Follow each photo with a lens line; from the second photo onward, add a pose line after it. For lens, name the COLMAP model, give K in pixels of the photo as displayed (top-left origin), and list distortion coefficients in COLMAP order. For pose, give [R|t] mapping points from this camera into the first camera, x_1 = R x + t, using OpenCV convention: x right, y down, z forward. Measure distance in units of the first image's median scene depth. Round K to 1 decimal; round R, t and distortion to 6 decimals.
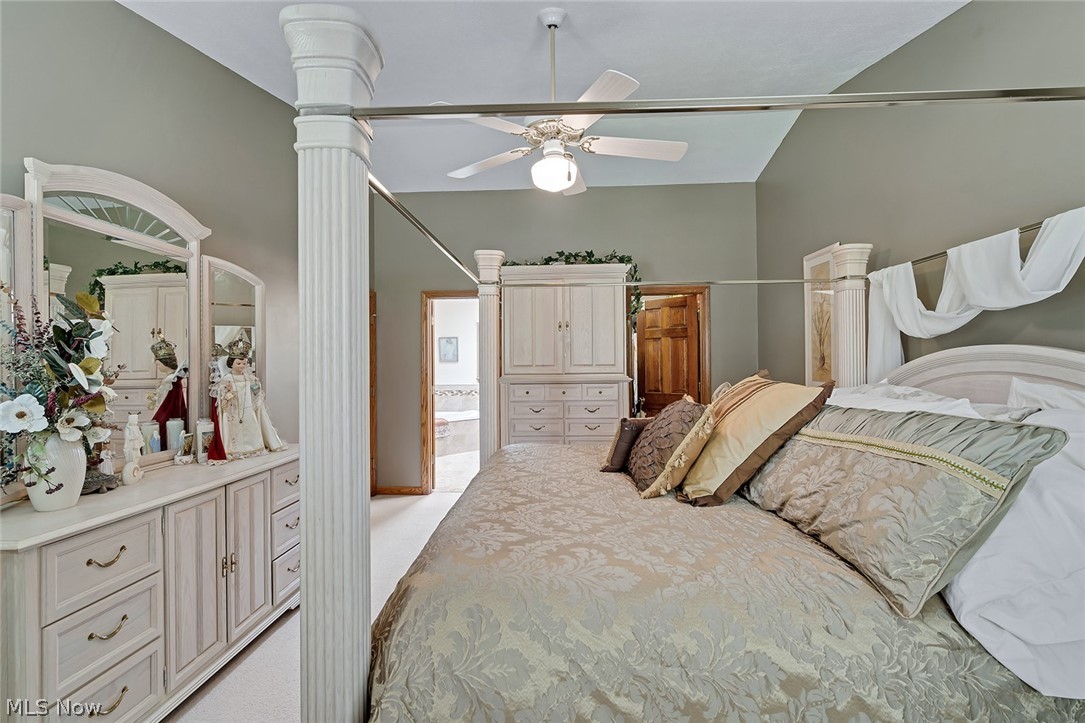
lens RADIAL K [[491.4, 0, 542.9], [0, 491.4, 366.0], [0, 0, 1]] dist [-0.002283, 0.002047]
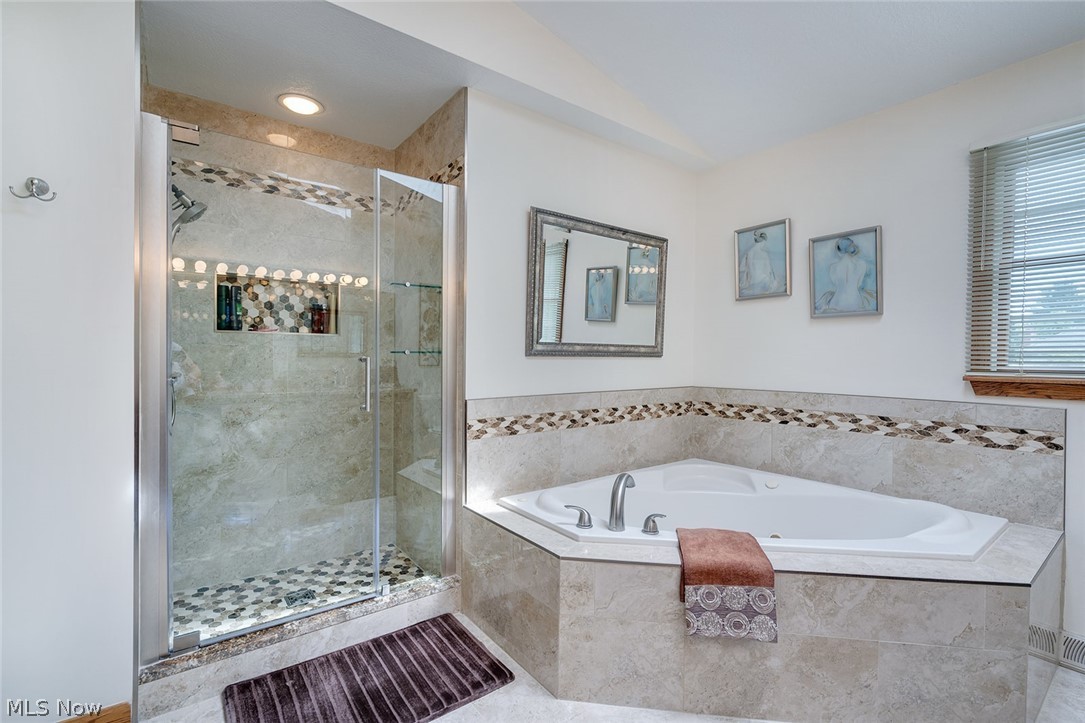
lens RADIAL K [[483.2, 0, 543.5], [0, 483.2, 359.6], [0, 0, 1]] dist [0.000426, 0.000020]
pose [[0.629624, 0.013053, -0.776790, -0.078841], [-0.004827, 0.999905, 0.012890, 0.014759], [0.776885, -0.004367, 0.629628, 0.675179]]
